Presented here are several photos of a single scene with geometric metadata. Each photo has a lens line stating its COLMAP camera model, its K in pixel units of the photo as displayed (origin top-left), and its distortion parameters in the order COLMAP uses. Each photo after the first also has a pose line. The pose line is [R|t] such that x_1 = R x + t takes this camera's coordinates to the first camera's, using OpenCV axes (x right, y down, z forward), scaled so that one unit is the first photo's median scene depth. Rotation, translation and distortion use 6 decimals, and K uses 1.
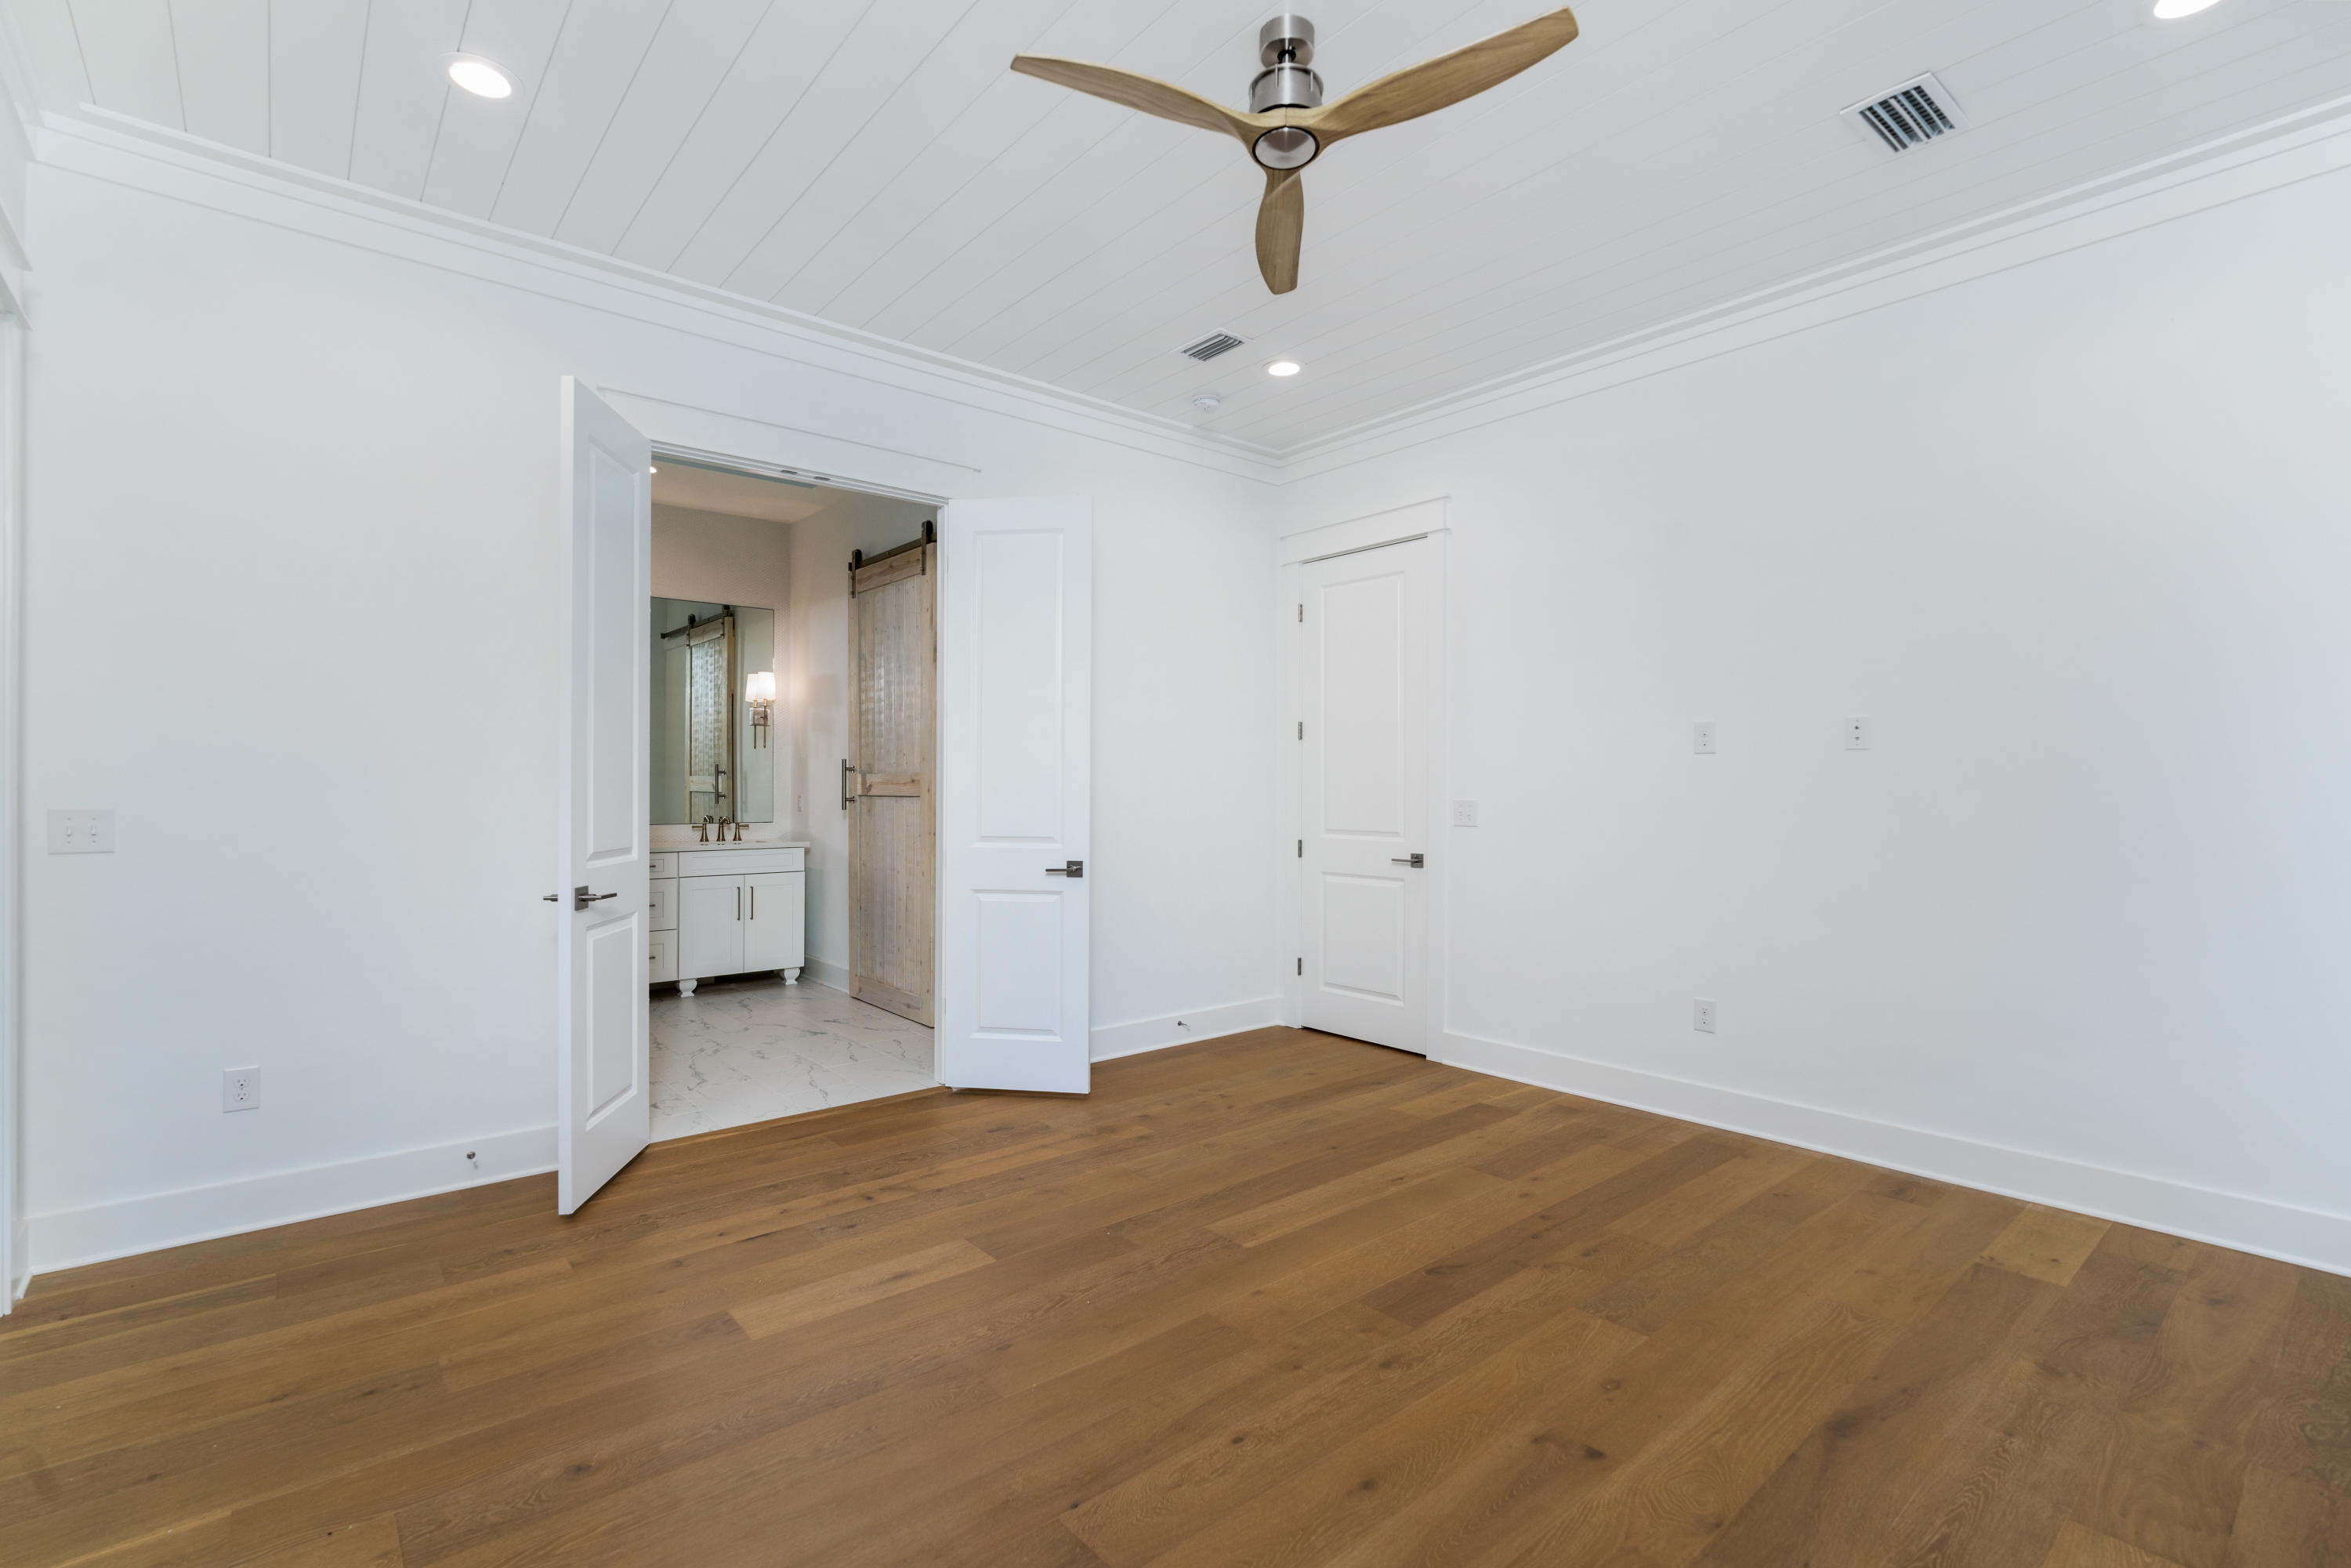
lens RADIAL K [[1058.5, 0, 1188.3], [0, 1058.5, 781.9], [0, 0, 1]] dist [-0.009413, 0.003041]
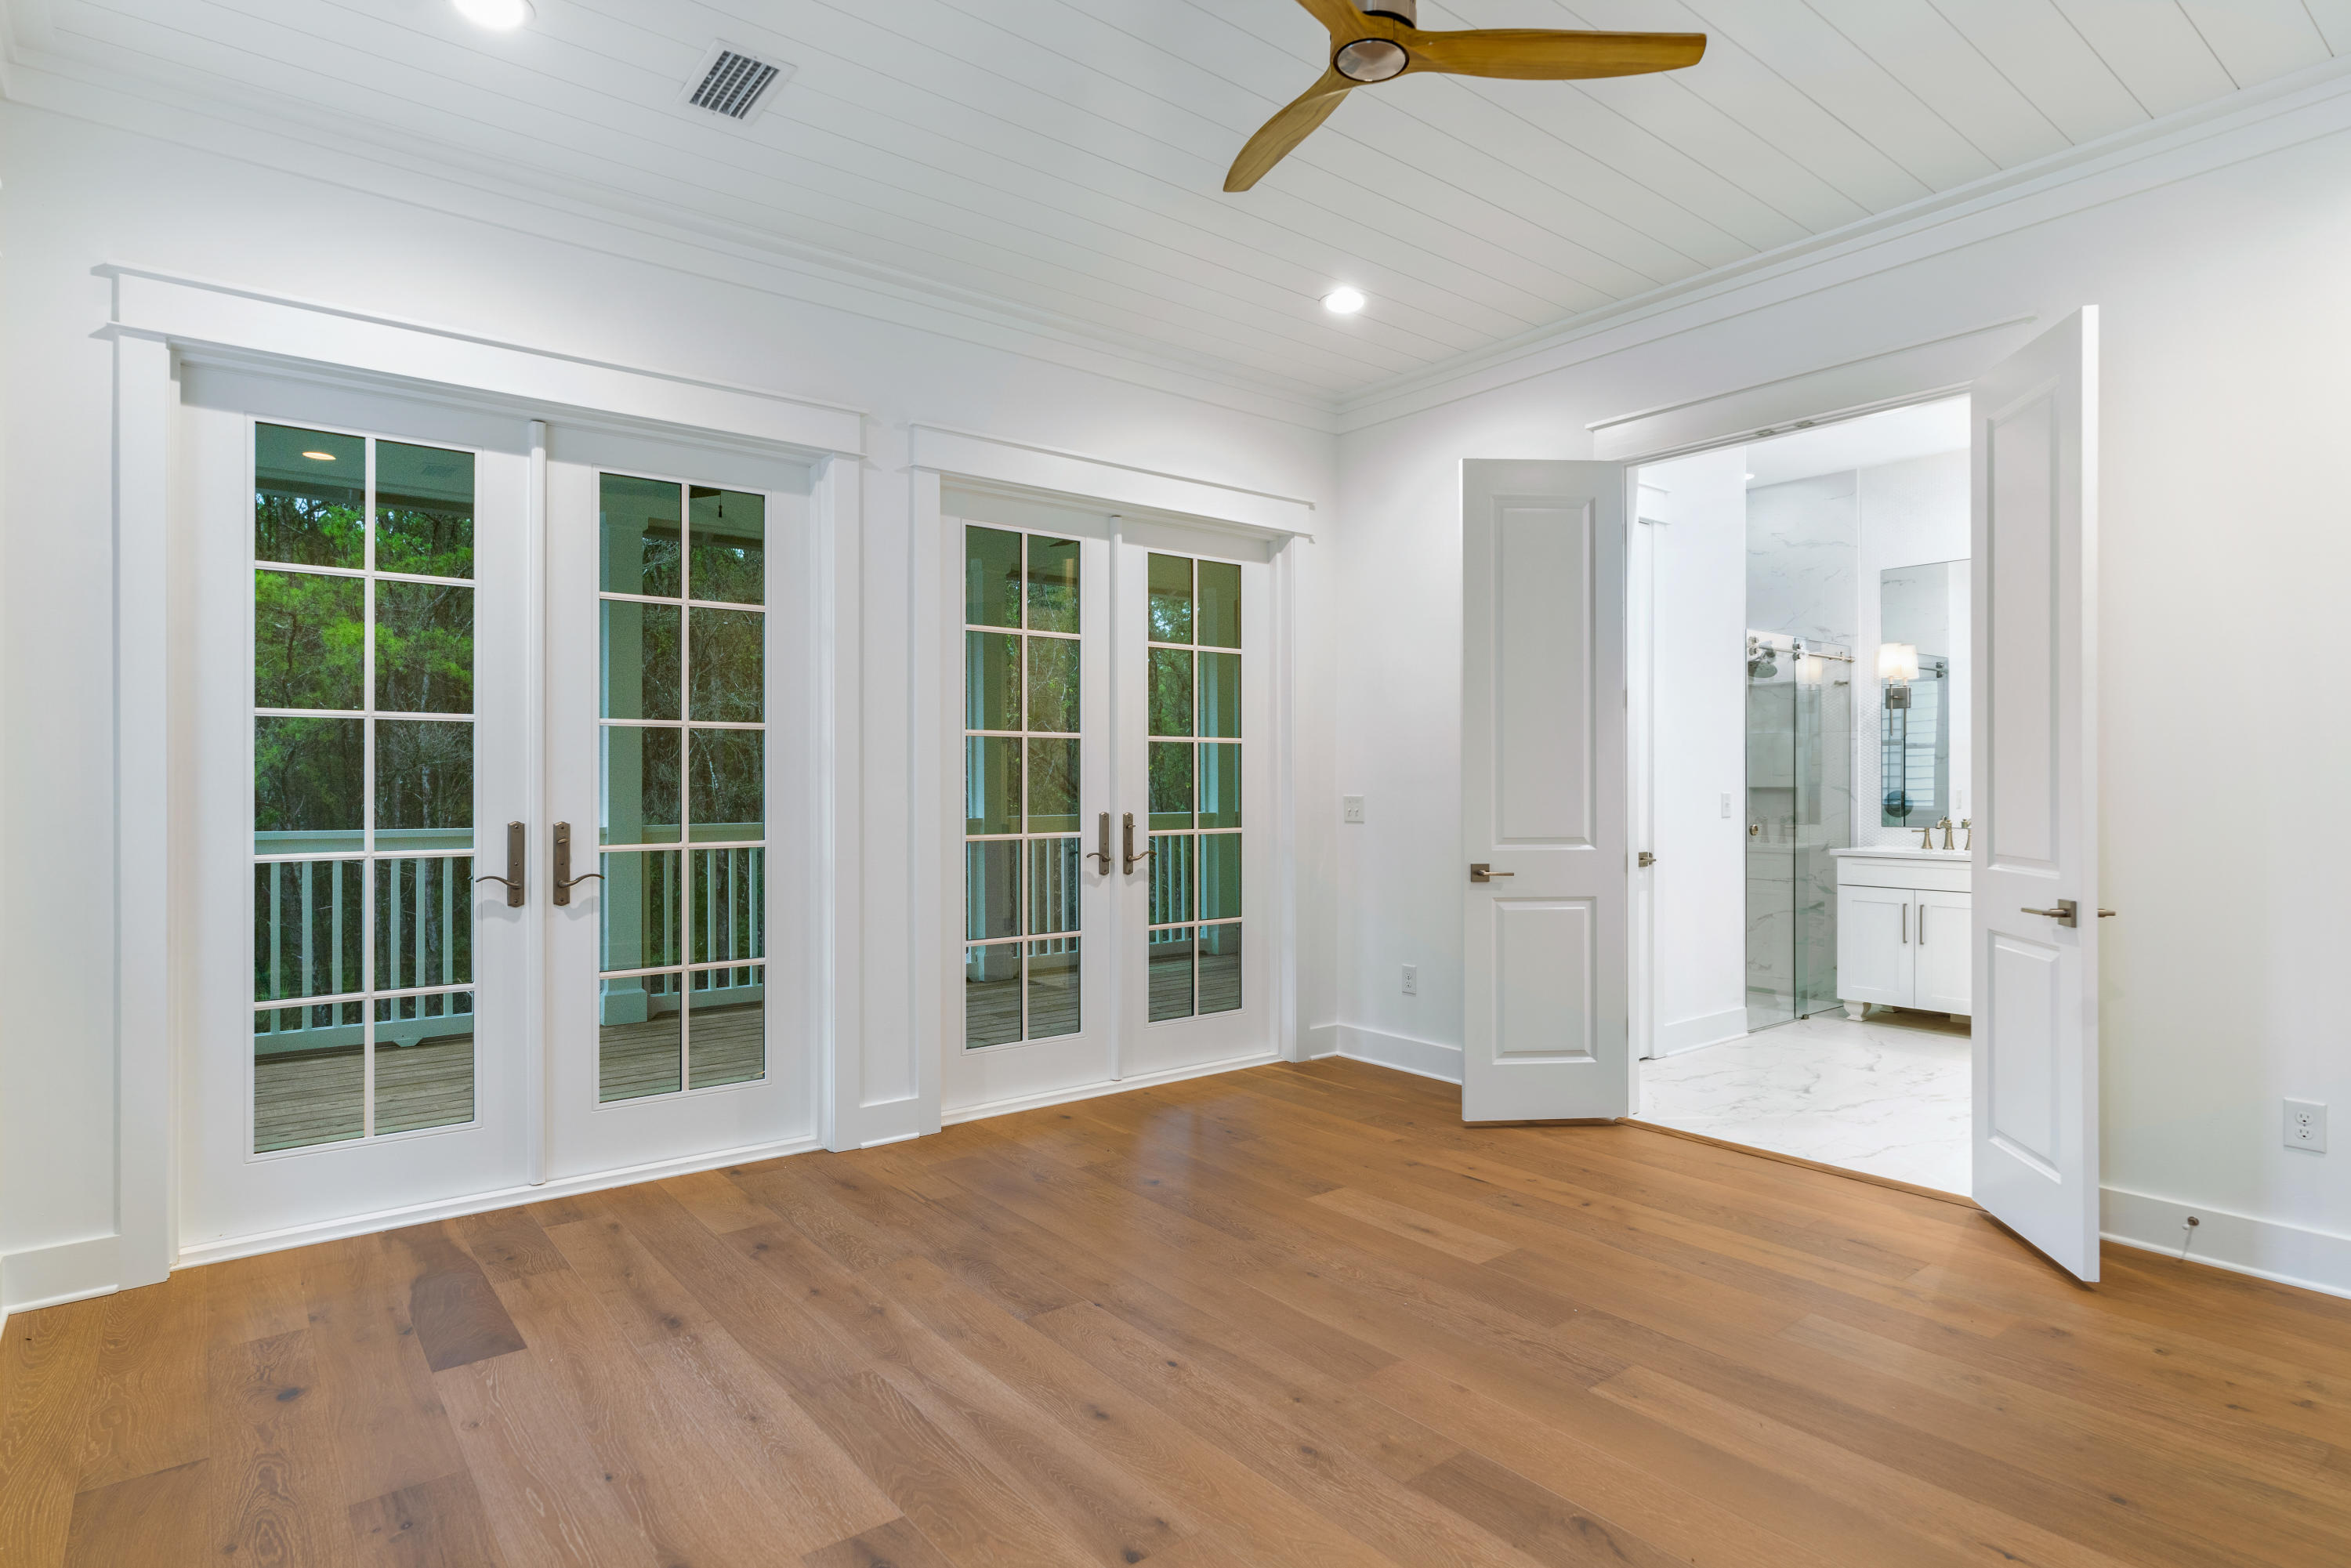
lens RADIAL K [[1260.2, 0, 1173.0], [0, 1260.2, 767.3], [0, 0, 1]] dist [0.012180, -0.004906]
pose [[-0.044850, -0.015734, -0.998870, 0.866244], [0.006158, 0.999853, -0.016026, 0.006600], [0.998975, -0.006870, -0.044746, 0.659146]]
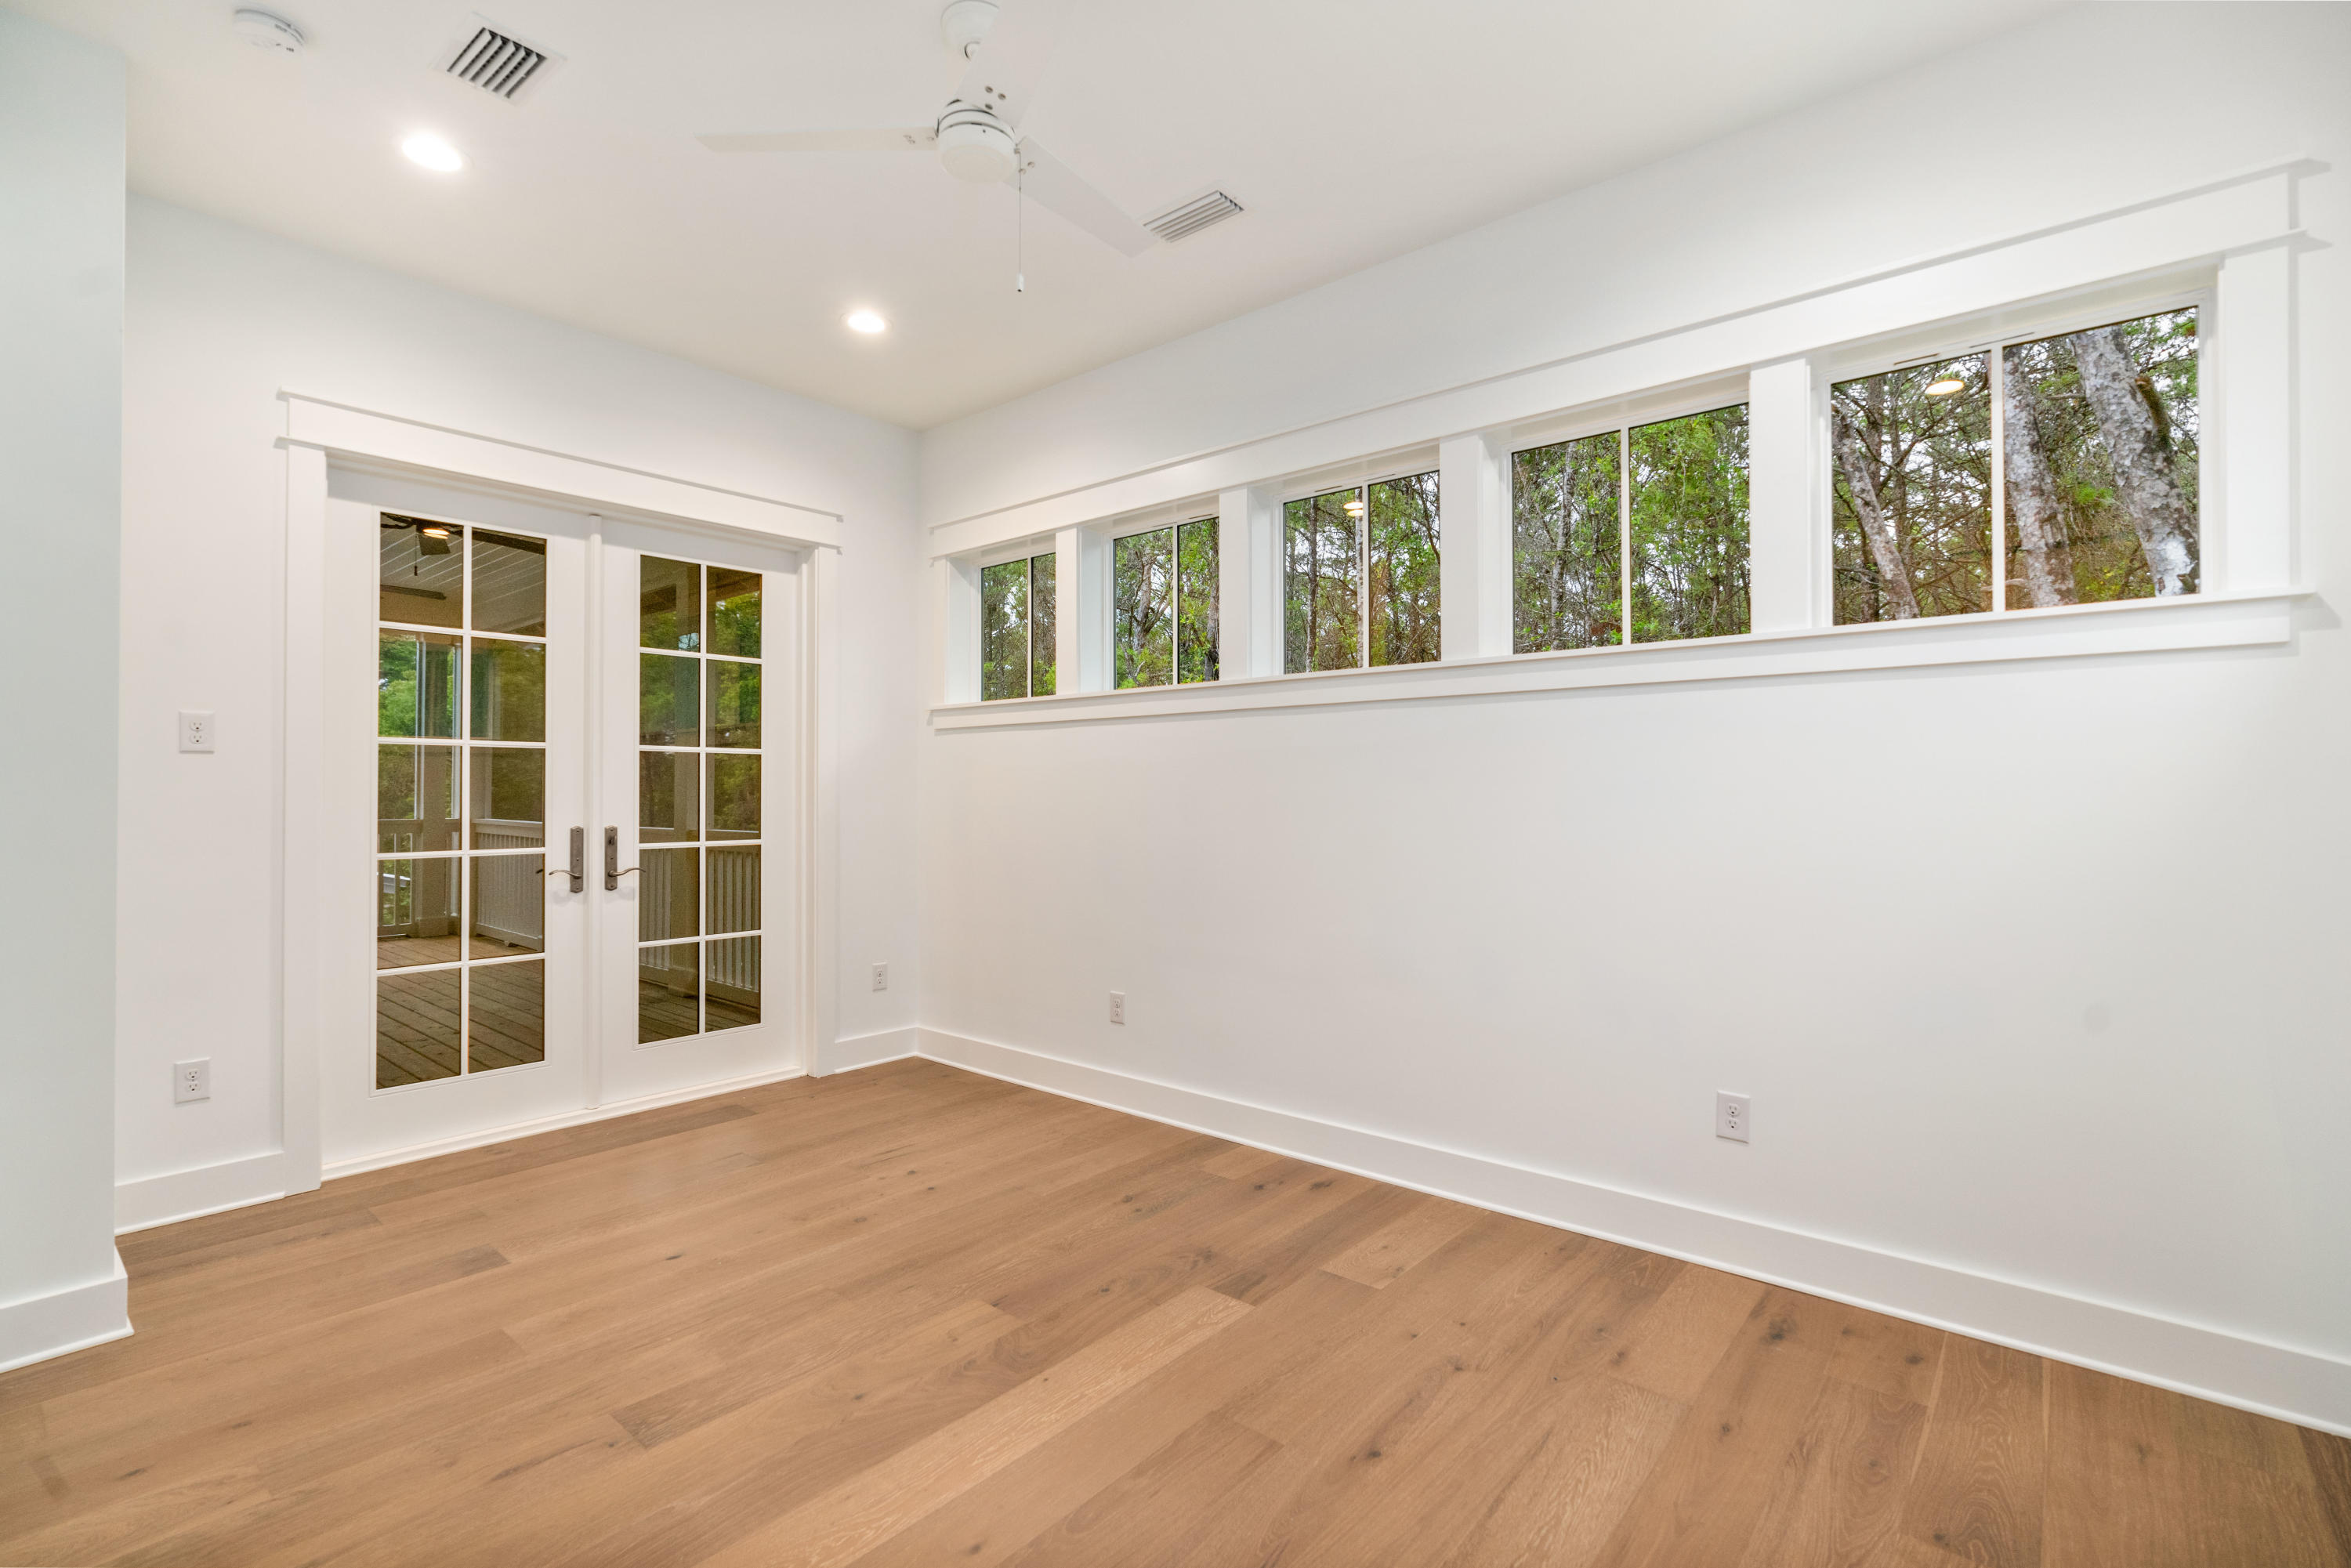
lens RADIAL K [[1058.5, 0, 1170.5], [0, 1058.5, 775.3], [0, 0, 1]] dist [-0.009413, 0.003041]
pose [[0.137776, -0.021446, -0.990231, 0.634282], [0.011735, 0.999731, -0.020019, 0.010172], [0.990394, -0.008862, 0.137991, 1.022281]]
